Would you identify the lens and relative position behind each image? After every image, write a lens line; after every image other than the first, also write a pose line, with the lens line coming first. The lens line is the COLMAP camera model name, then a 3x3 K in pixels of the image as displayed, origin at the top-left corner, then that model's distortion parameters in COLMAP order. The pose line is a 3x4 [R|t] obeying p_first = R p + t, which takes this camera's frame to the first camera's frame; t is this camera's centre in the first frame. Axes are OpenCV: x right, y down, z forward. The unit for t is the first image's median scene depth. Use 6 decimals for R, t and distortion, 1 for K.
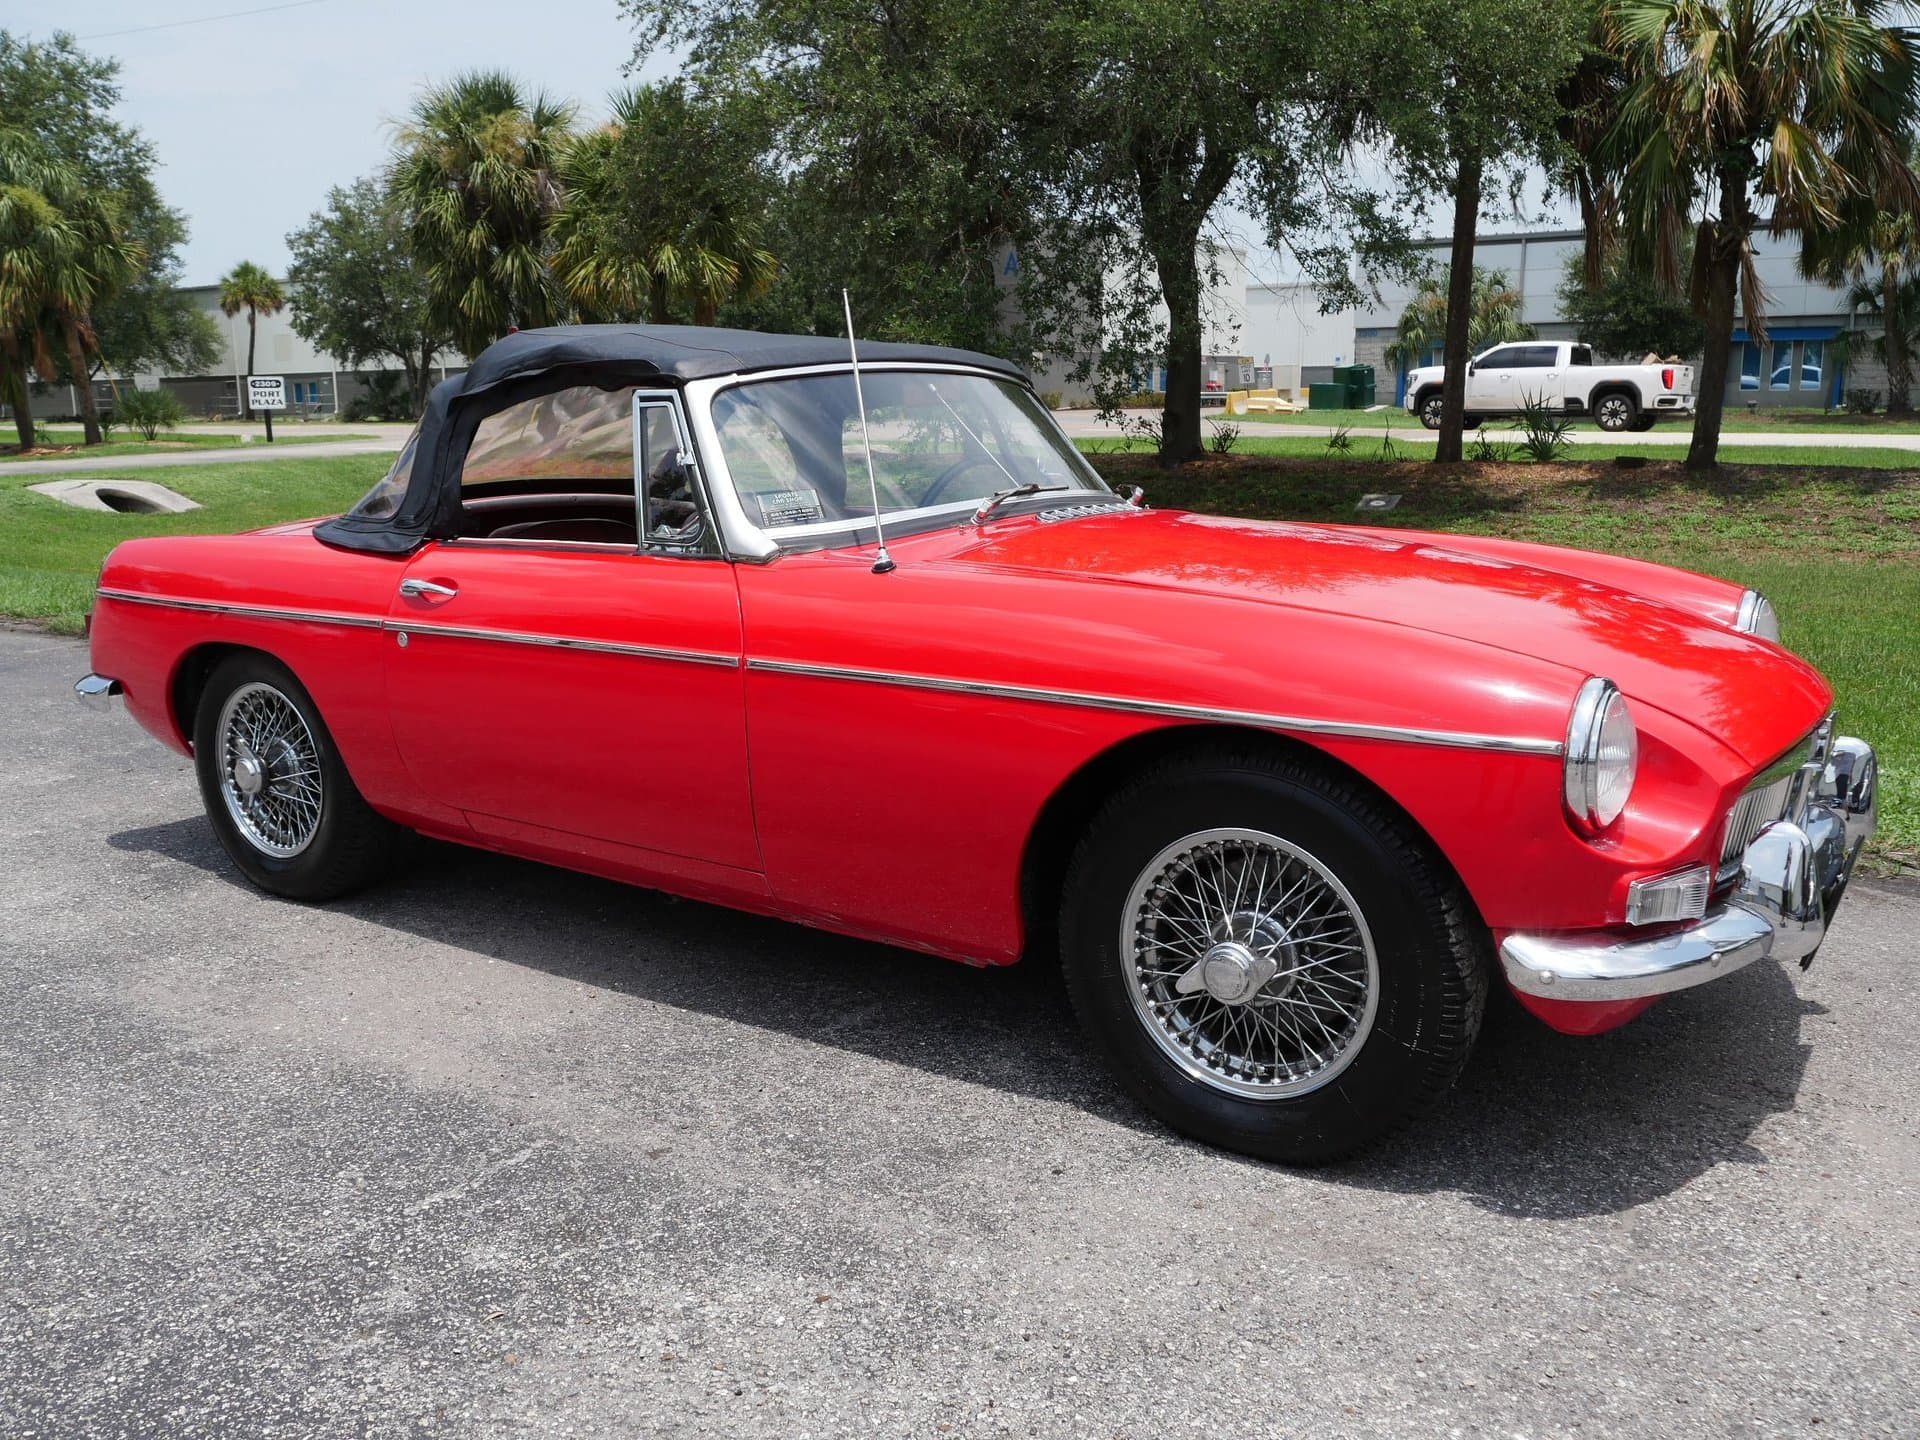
lens RADIAL K [[1618.8, 0, 969.6], [0, 1618.8, 730.9], [0, 0, 1]] dist [-0.019438, 0.011836]
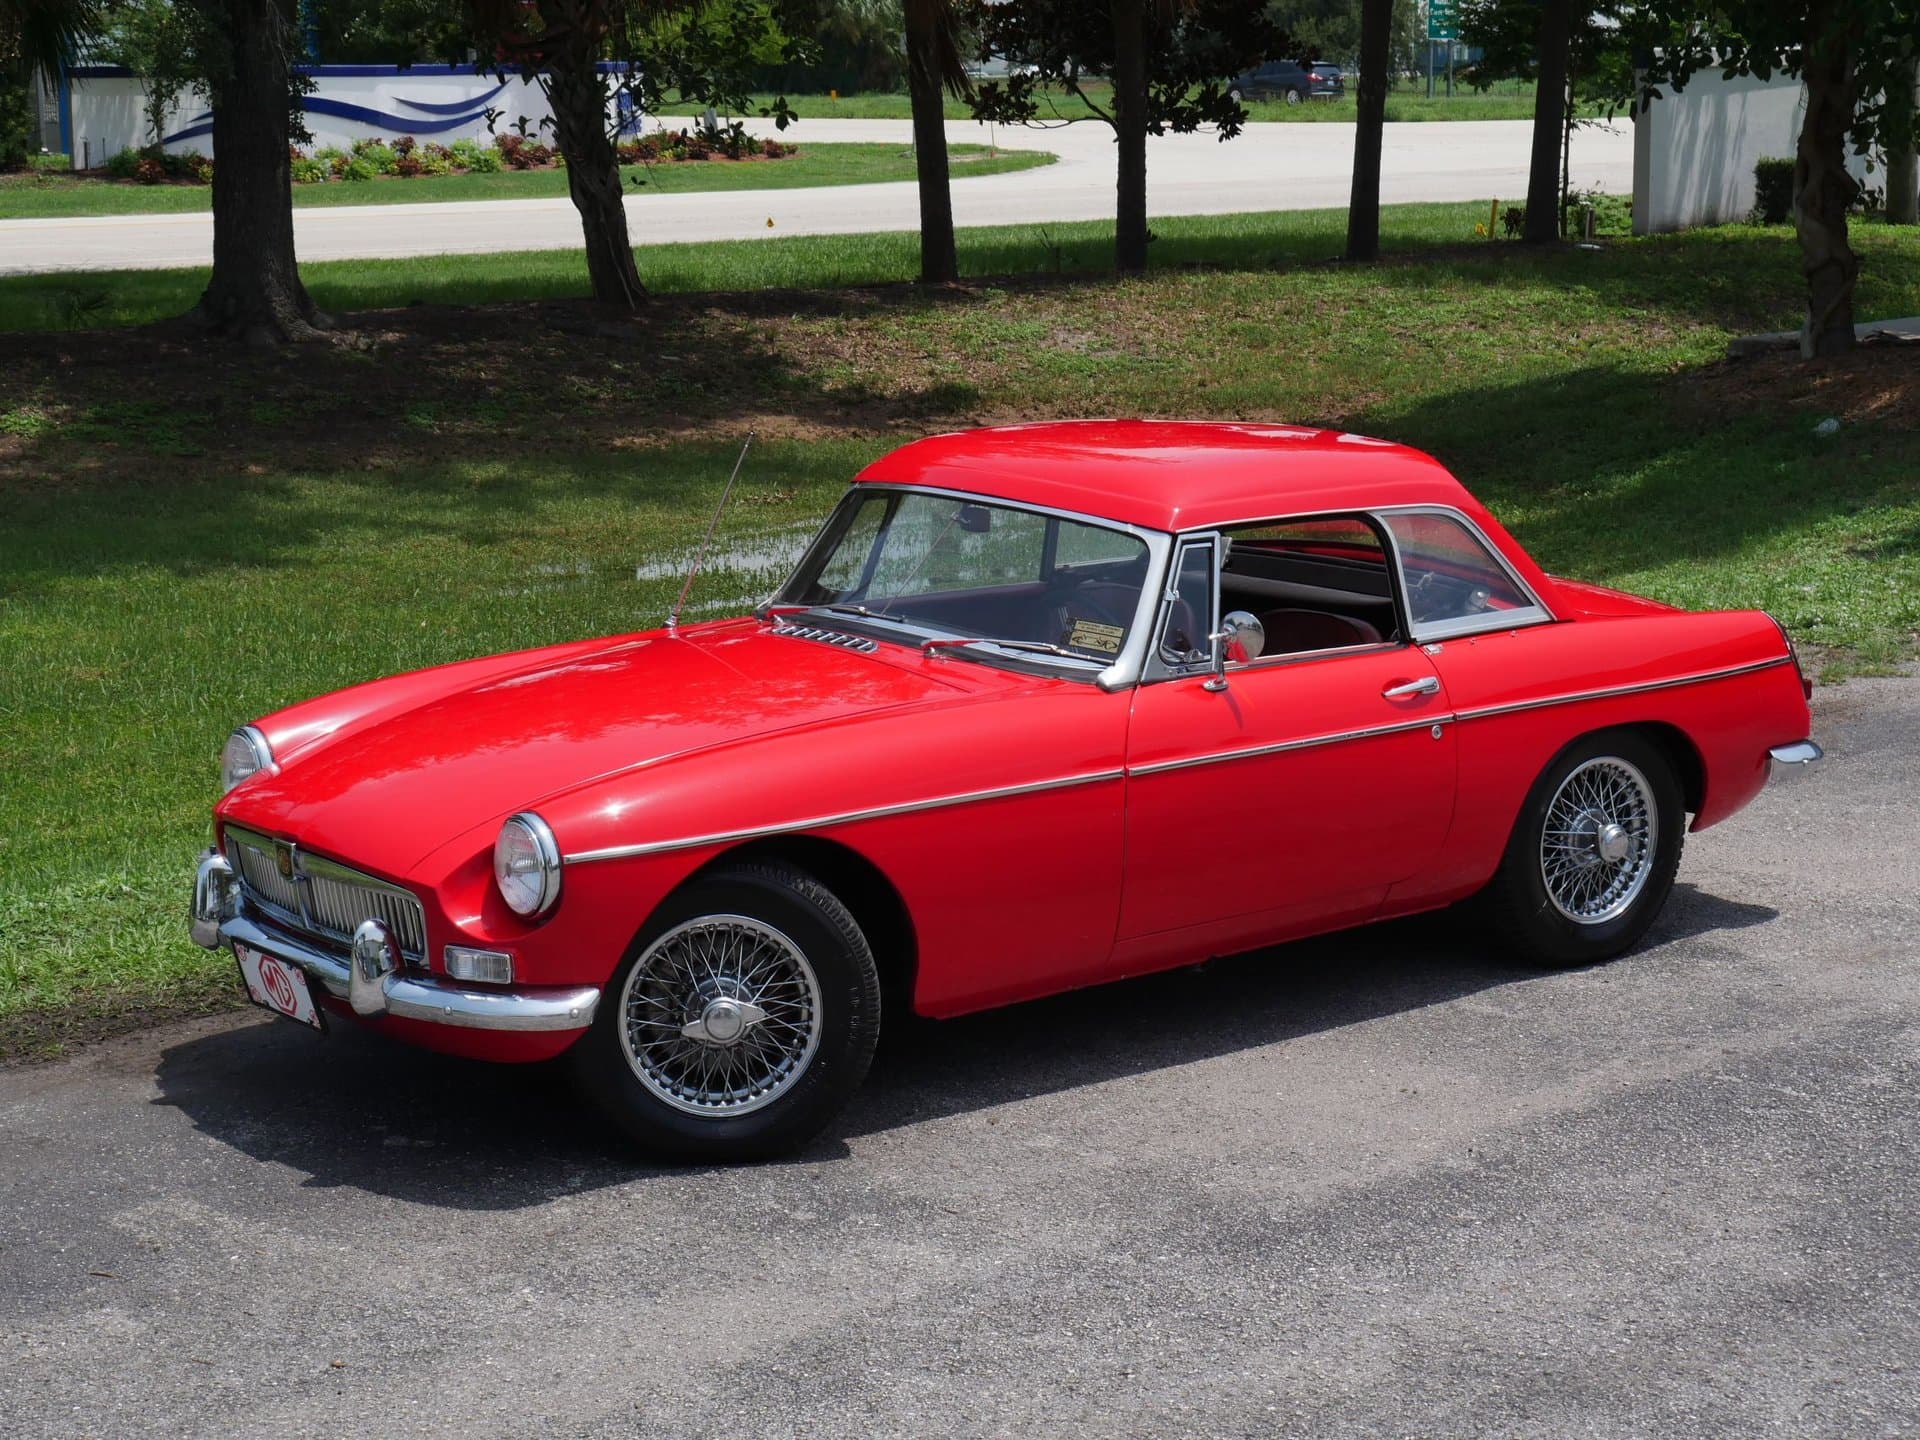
lens RADIAL K [[3421.7, 0, 954.1], [0, 3421.7, 714.1], [0, 0, 1]] dist [-0.012620, 0.000000]
pose [[0.283699, -0.166732, 0.944307, -2.903167], [0.196805, 0.973928, 0.112836, -0.465368], [-0.938500, 0.153833, 0.309116, 0.584902]]
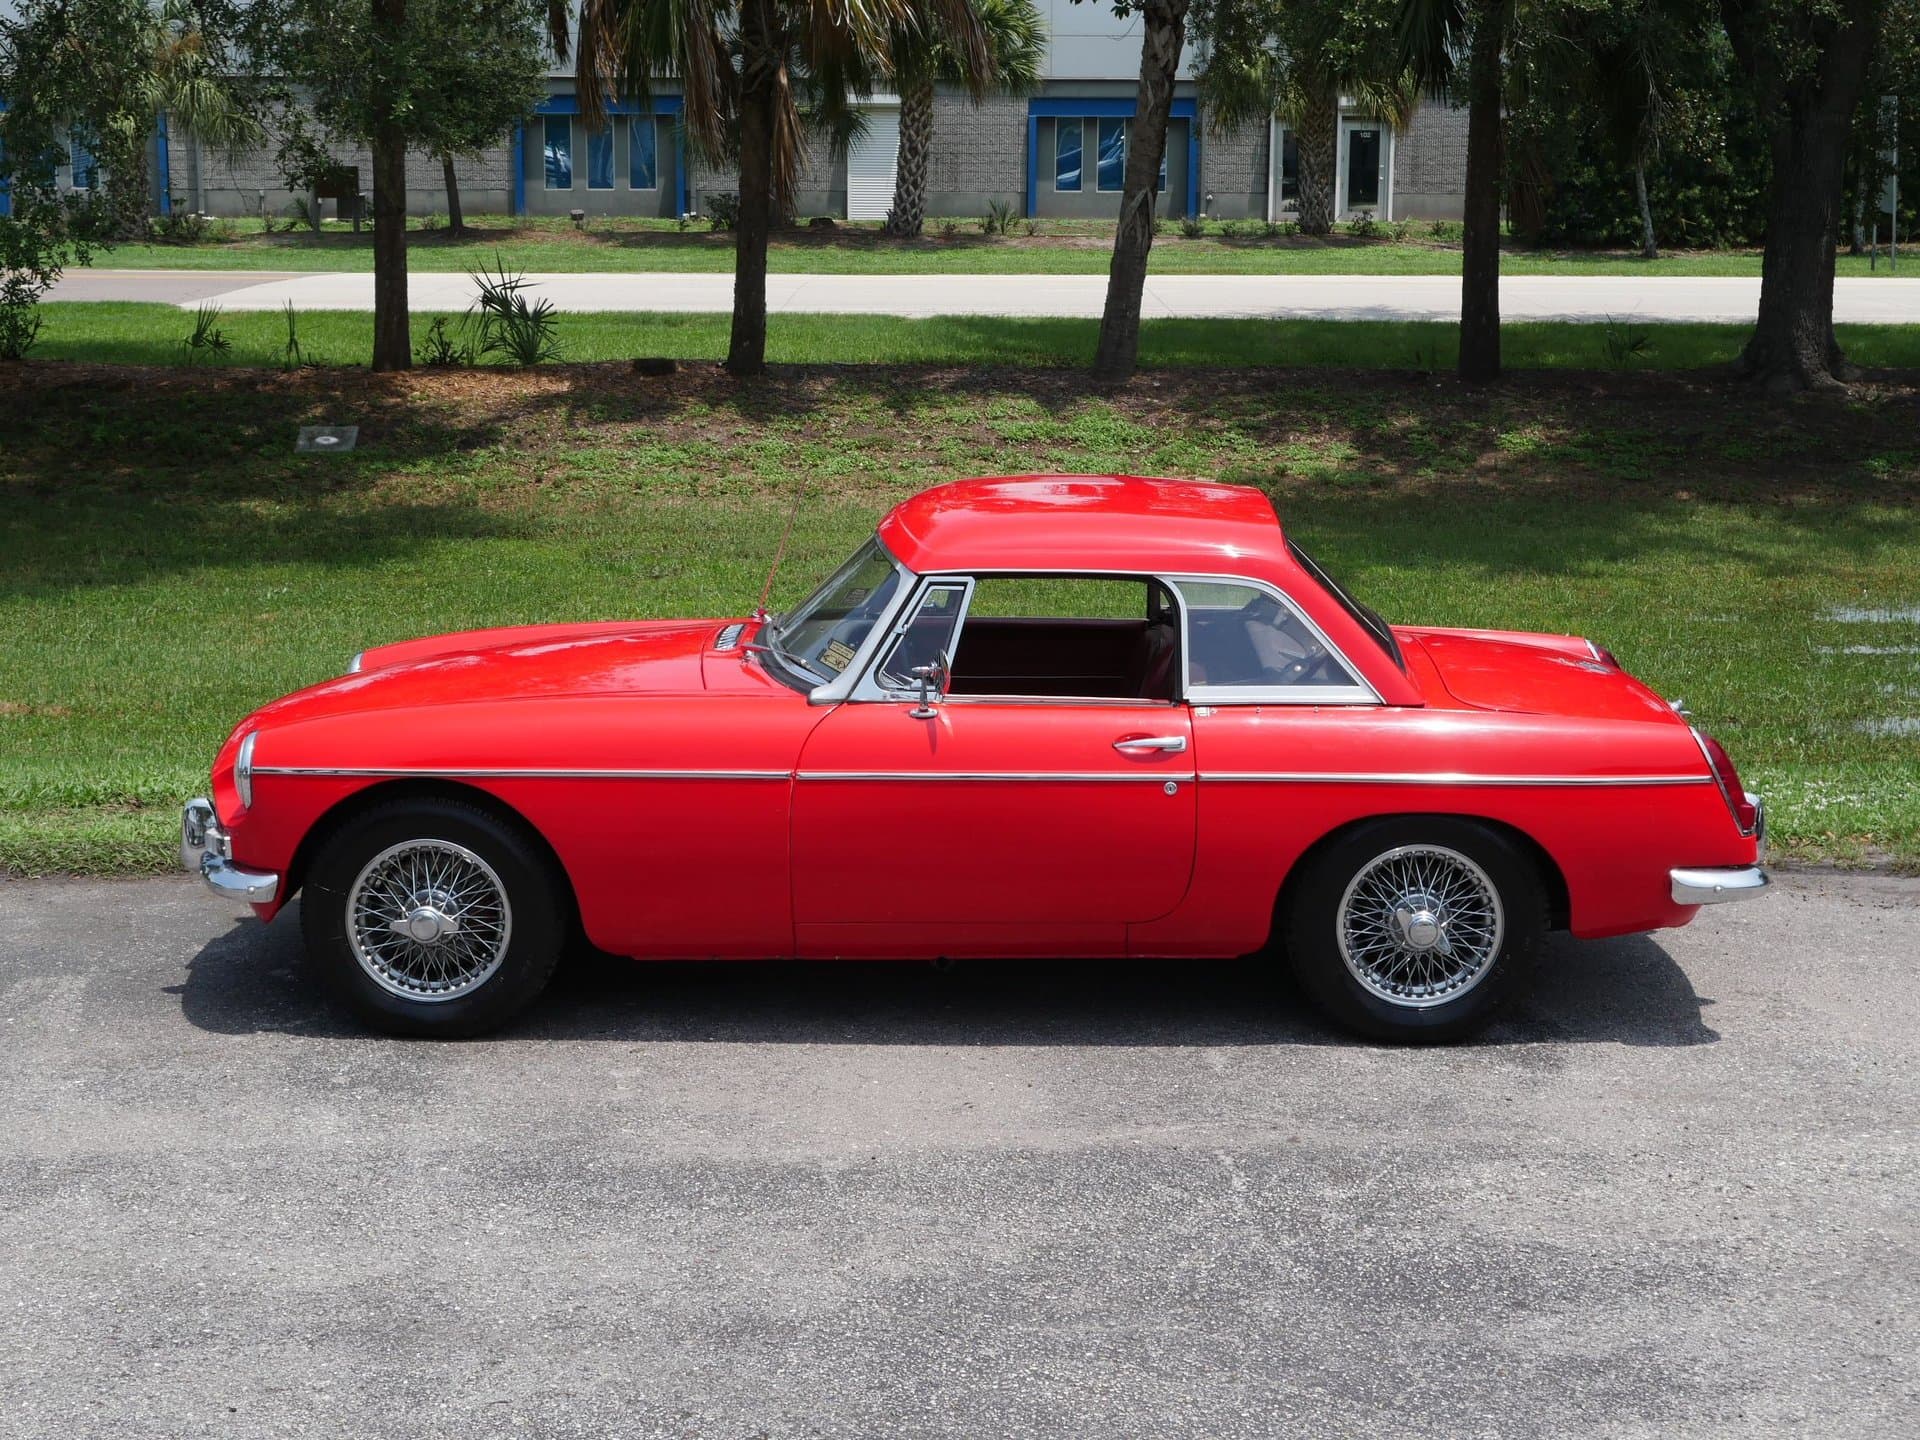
lens RADIAL K [[2882.0, 0, 958.8], [0, 2882.0, 716.2], [0, 0, 1]] dist [-0.009992, 0.000000]
pose [[0.816406, -0.097197, 0.569240, -1.691277], [0.104562, 0.994321, 0.019815, -0.183520], [-0.567933, 0.043344, 0.821933, -0.888735]]
